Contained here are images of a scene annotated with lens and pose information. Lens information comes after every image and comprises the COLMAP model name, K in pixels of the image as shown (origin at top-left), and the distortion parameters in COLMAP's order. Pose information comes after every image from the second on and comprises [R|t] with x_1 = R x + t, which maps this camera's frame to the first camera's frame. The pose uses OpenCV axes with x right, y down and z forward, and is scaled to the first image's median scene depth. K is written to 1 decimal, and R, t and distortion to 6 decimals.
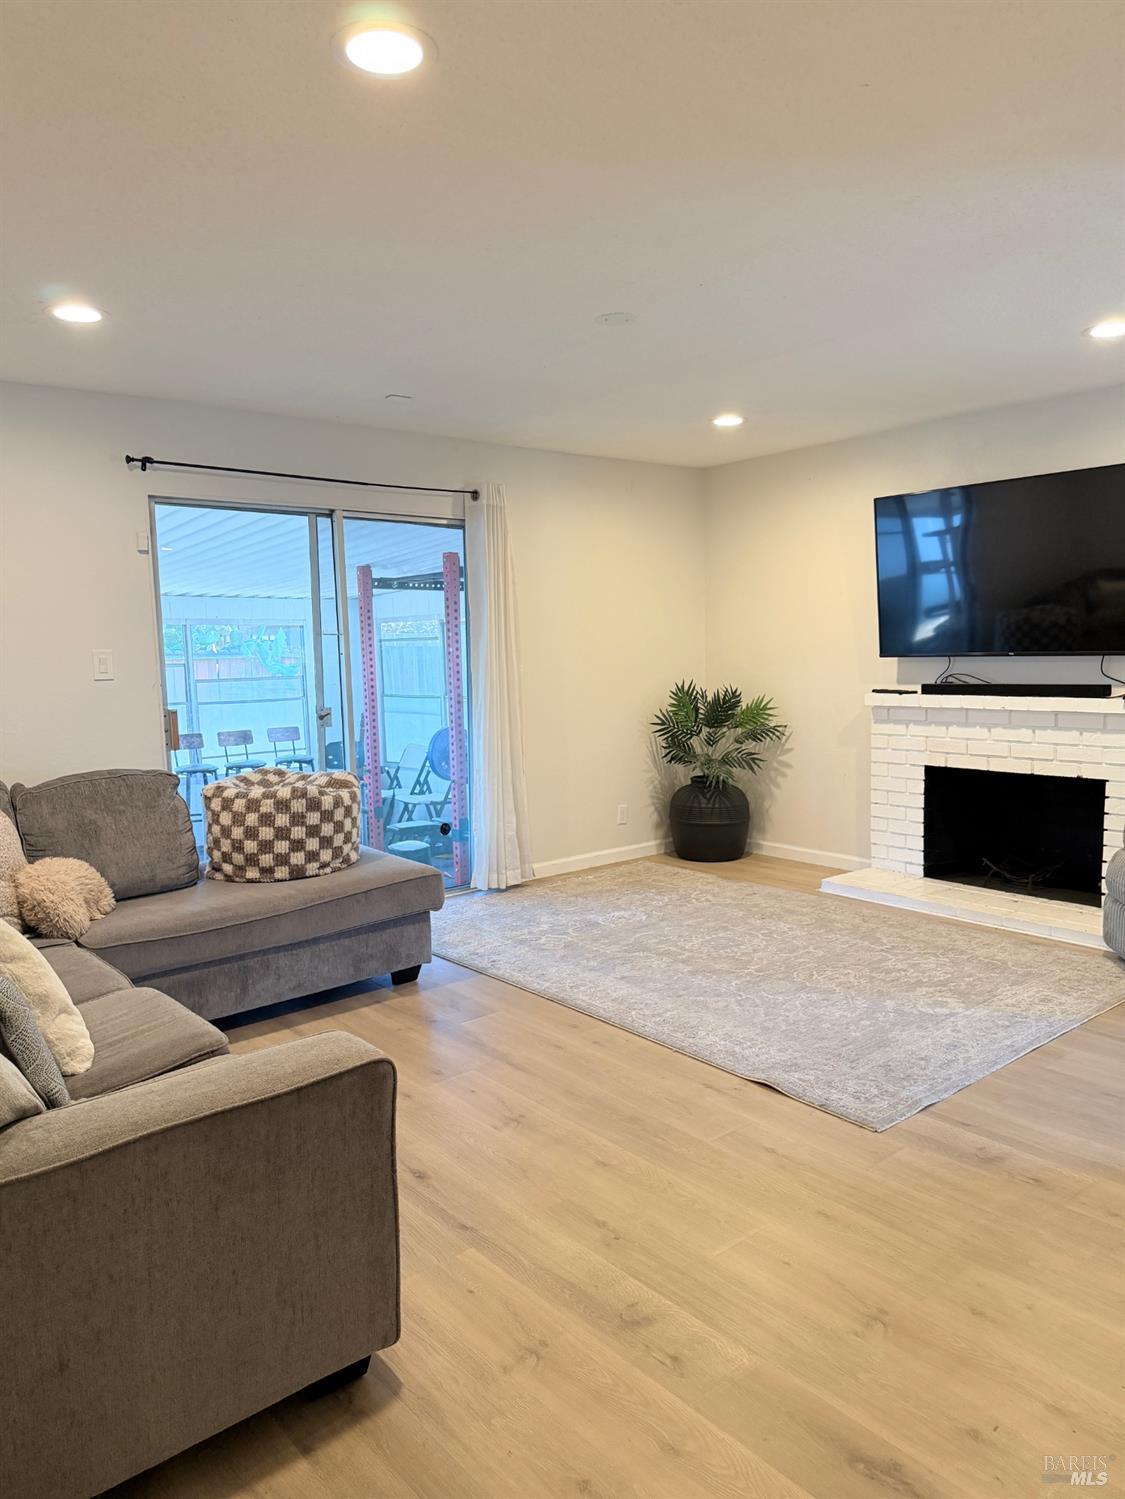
lens RADIAL K [[1050.8, 0, 559.5], [0, 1050.8, 755.6], [0, 0, 1]] dist [0.095552, -0.133957]
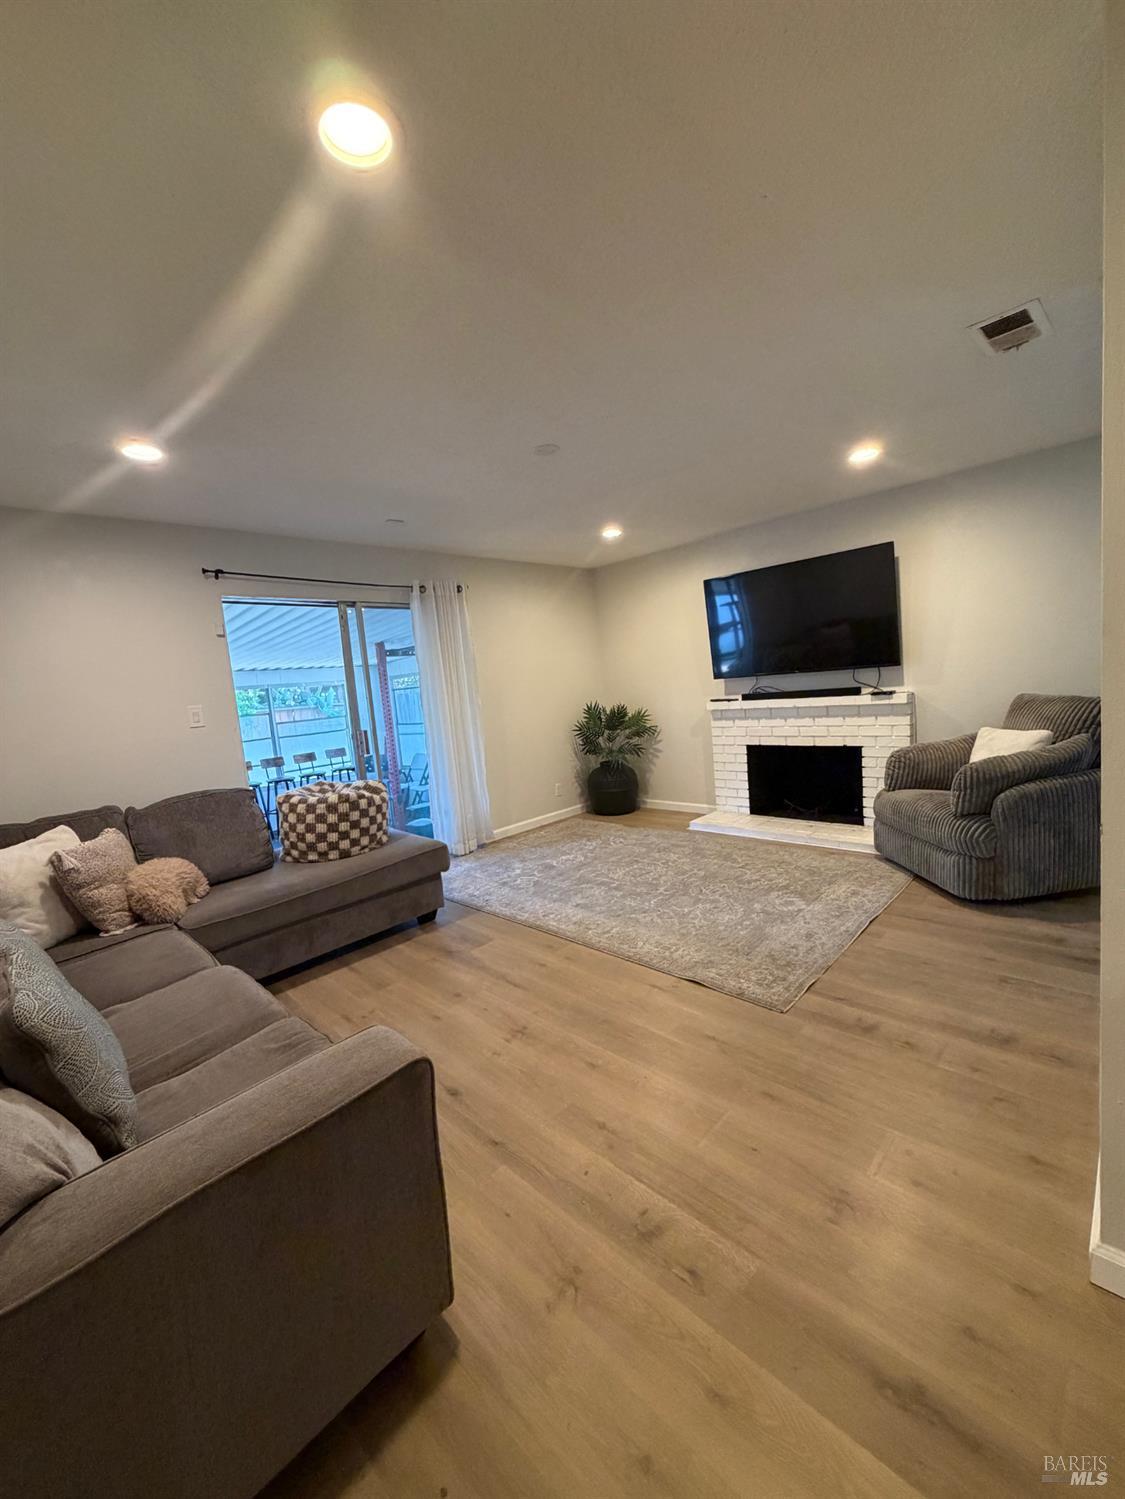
lens RADIAL K [[599.7, 0, 562.3], [0, 599.7, 744.3], [0, 0, 1]] dist [-0.000797, 0.000769]
pose [[0.992561, -0.071371, 0.098636, -0.025383], [0.072291, 0.997367, -0.005785, -0.008208], [-0.097963, 0.012872, 0.995107, 0.158040]]
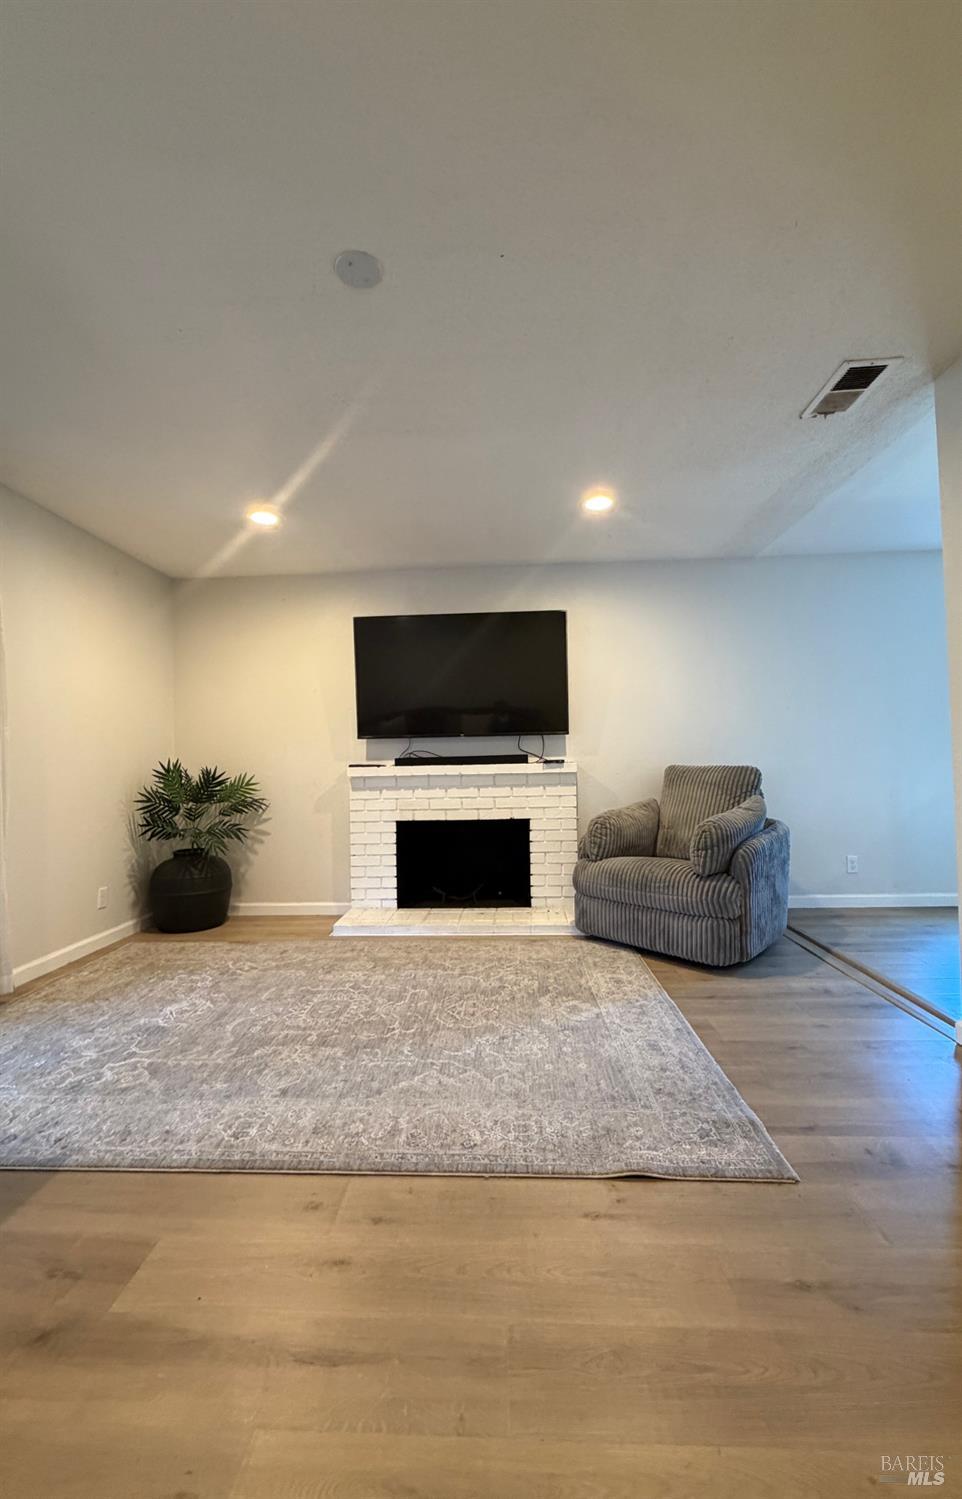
lens RADIAL K [[600.5, 0, 478.4], [0, 600.5, 744.6], [0, 0, 1]] dist [-0.001307, -0.001014]
pose [[0.670464, 0.038031, 0.740966, -0.171339], [0.082411, 0.988688, -0.125315, 0.021310], [-0.737351, 0.145083, 0.659746, 0.524646]]
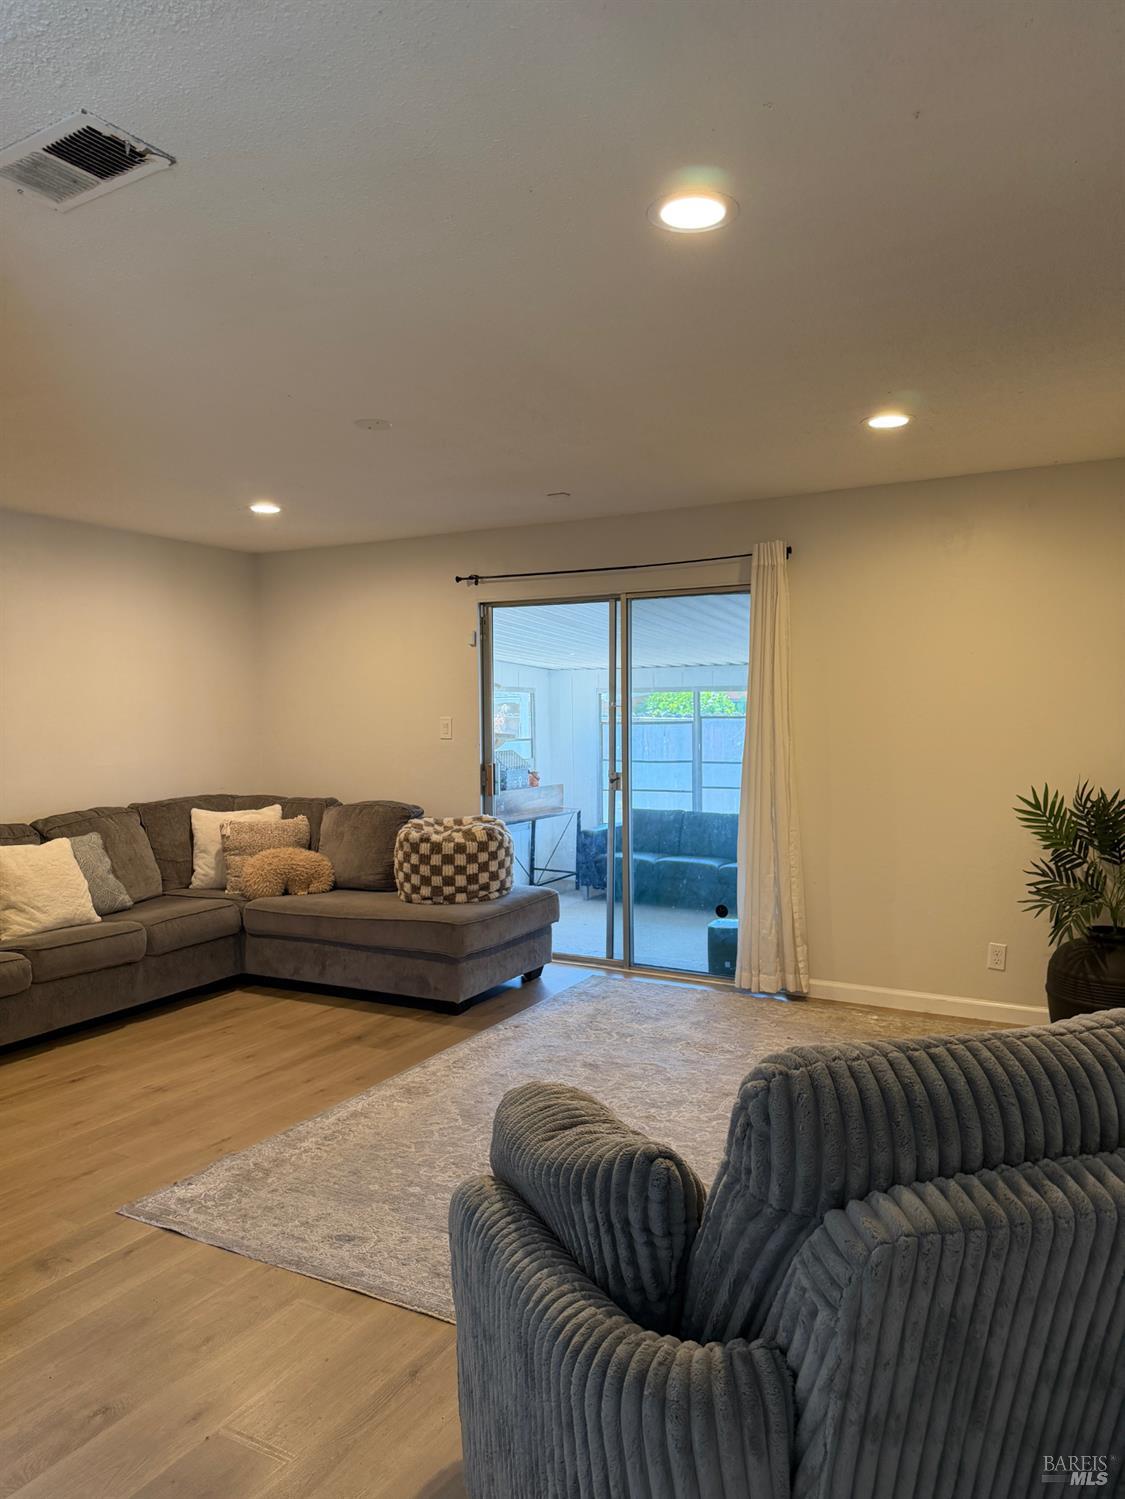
lens RADIAL K [[1050.8, 0, 556.5], [0, 1050.8, 747.7], [0, 0, 1]] dist [0.095552, -0.133957]
pose [[0.359717, 0.052442, -0.931587, 0.890268], [-0.101572, 0.994687, 0.016774, -0.096442], [0.927517, 0.088589, 0.363132, 0.632142]]
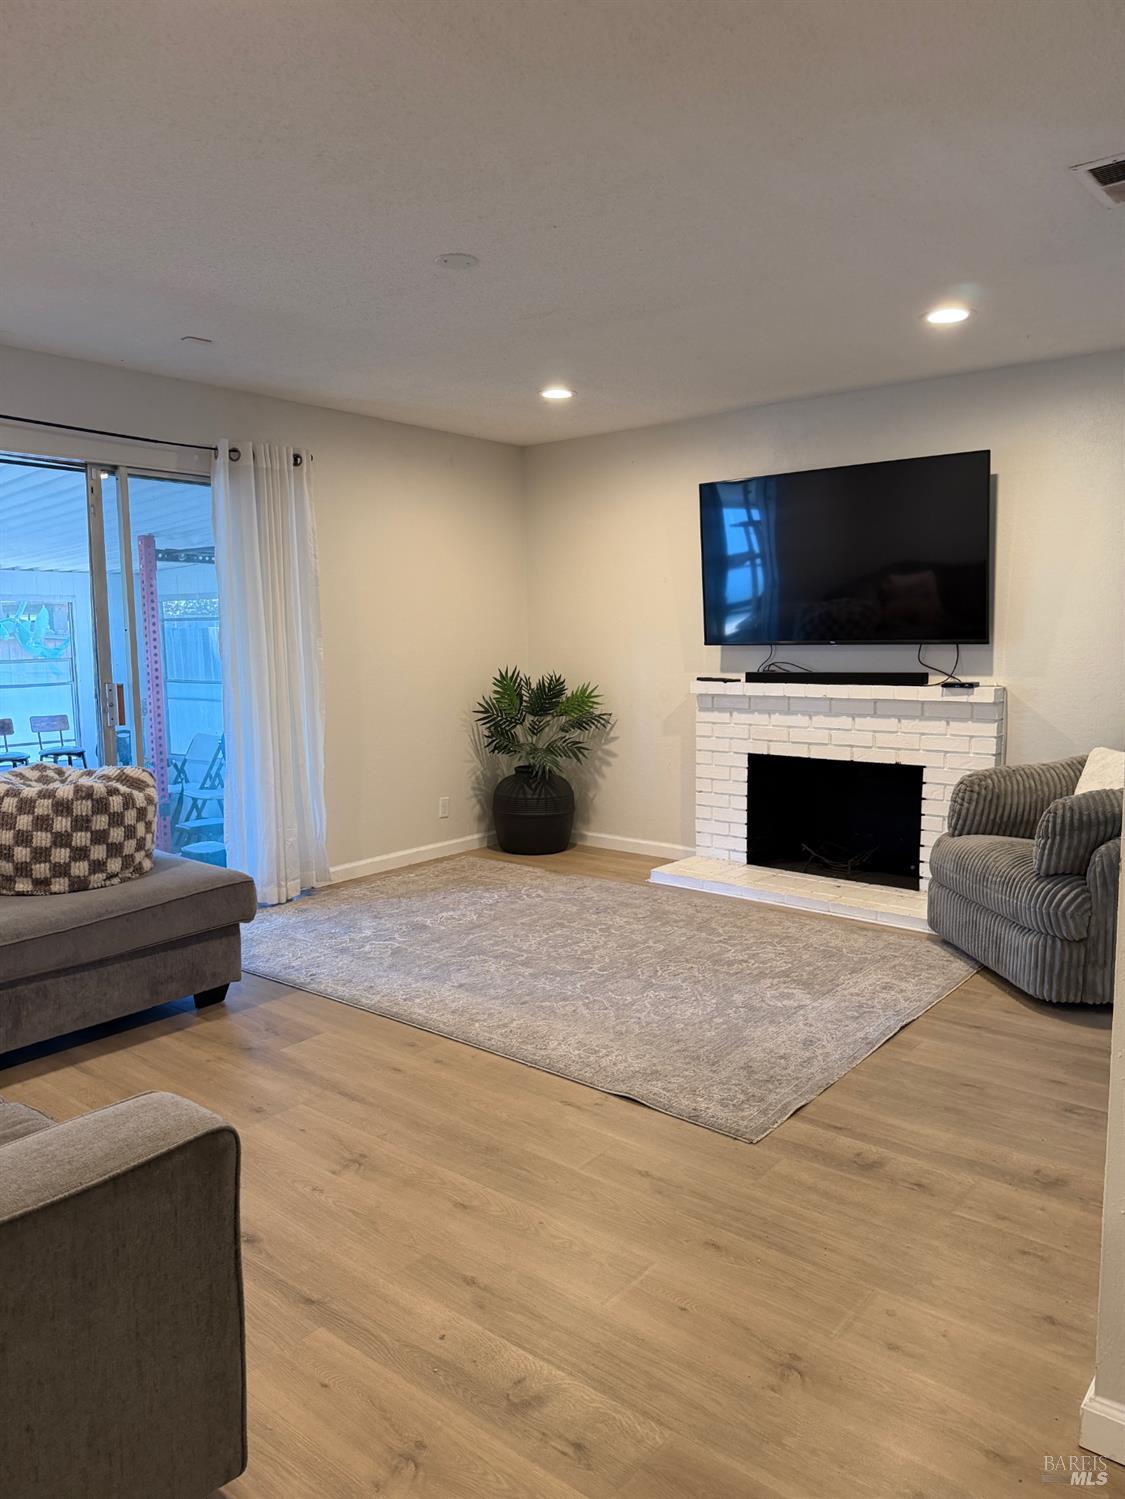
lens RADIAL K [[1050.8, 0, 557.0], [0, 1050.8, 747.1], [0, 0, 1]] dist [0.095552, -0.133957]
pose [[0.981257, -0.005440, 0.192627, -0.031334], [0.005268, 0.999985, 0.001404, 0.001383], [-0.192632, -0.000363, 0.981271, 0.072894]]
